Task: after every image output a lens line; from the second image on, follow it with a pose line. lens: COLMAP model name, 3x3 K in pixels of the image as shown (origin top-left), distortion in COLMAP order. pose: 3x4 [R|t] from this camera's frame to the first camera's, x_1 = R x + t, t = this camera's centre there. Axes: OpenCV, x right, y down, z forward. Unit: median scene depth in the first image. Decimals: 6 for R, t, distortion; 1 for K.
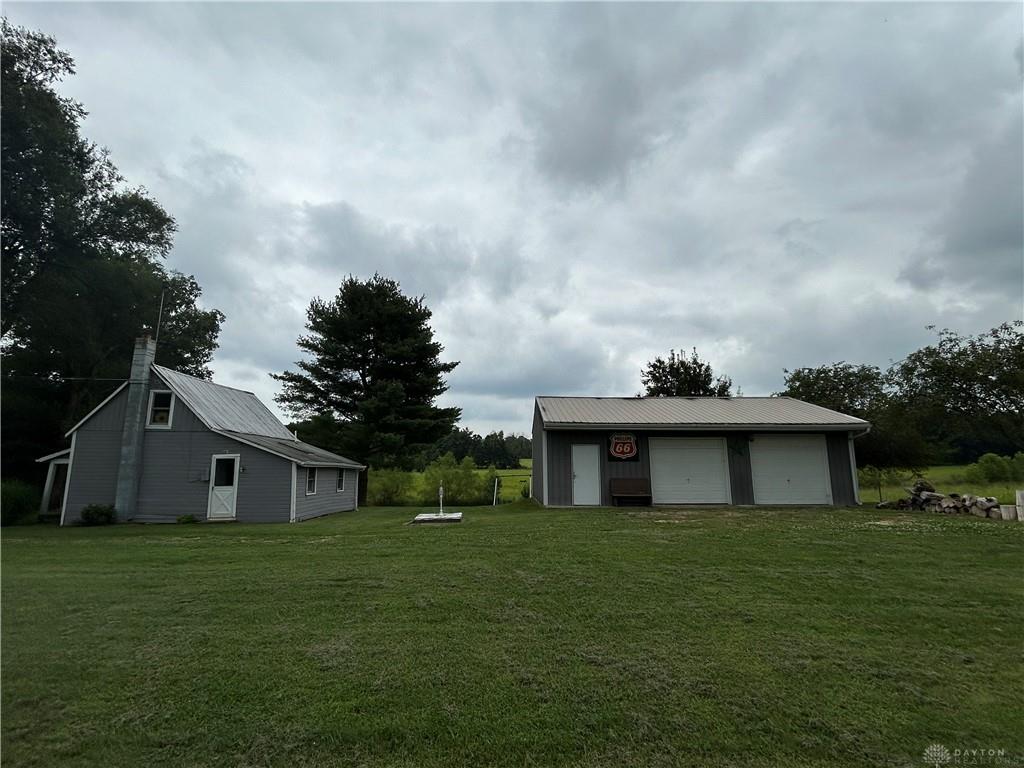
lens RADIAL K [[505.0, 0, 512.0], [0, 505.0, 384.0], [0, 0, 1]] dist [0.000088, 0.000203]
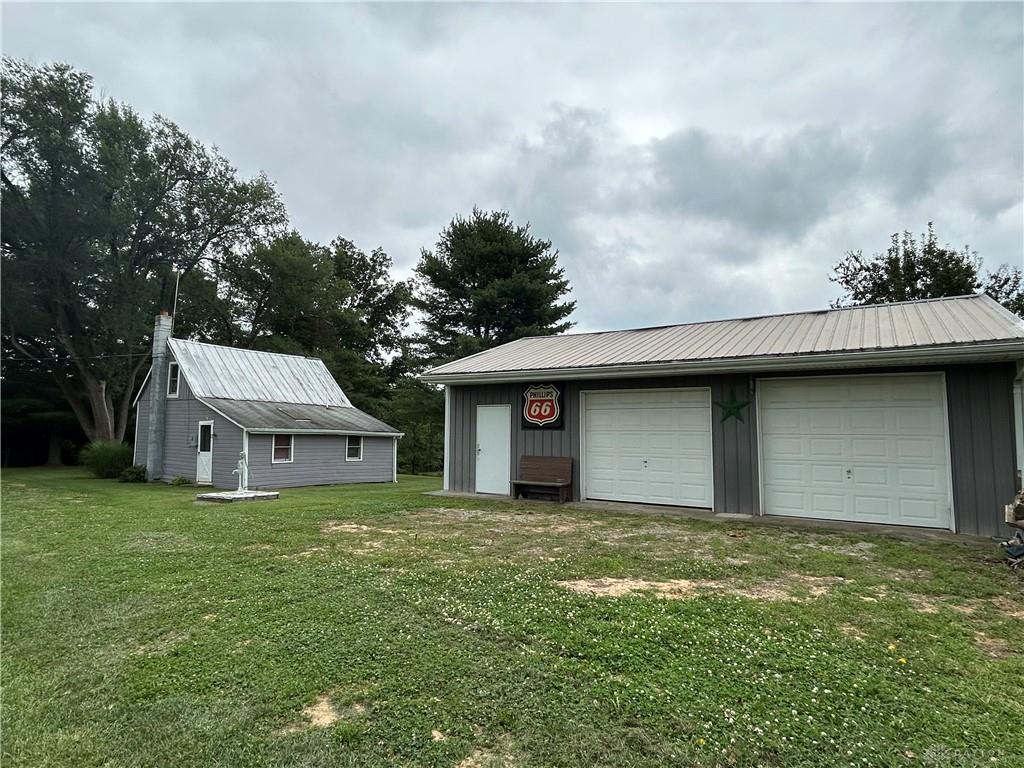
lens RADIAL K [[581.9, 0, 512.0], [0, 581.9, 384.0], [0, 0, 1]] dist [0.031462, -0.041552]
pose [[0.819582, -0.039033, -0.571630, 0.610369], [0.082649, 0.995297, 0.050537, 0.055297], [0.566969, -0.088664, 0.818953, 0.380705]]
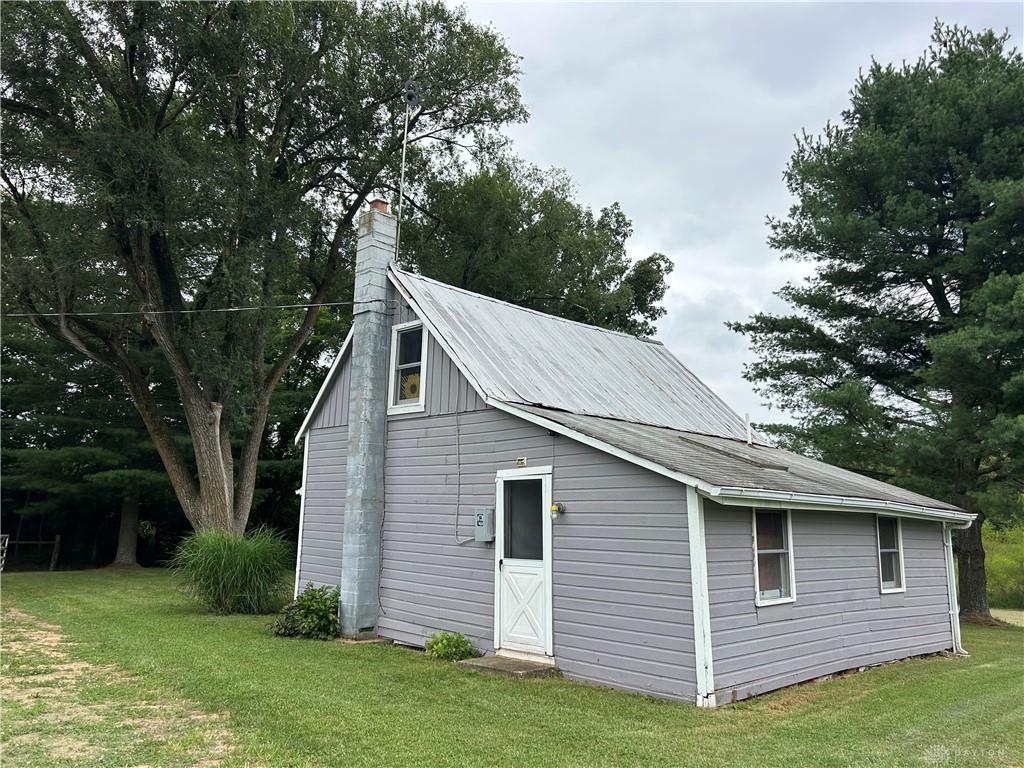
lens RADIAL K [[763.2, 0, 512.0], [0, 763.2, 384.0], [0, 0, 1]] dist [0.021229, -0.004891]
pose [[0.687341, -0.110148, -0.717934, -0.181061], [0.100066, 0.993369, -0.056604, 0.108234], [0.719408, -0.032935, 0.693806, 0.617961]]
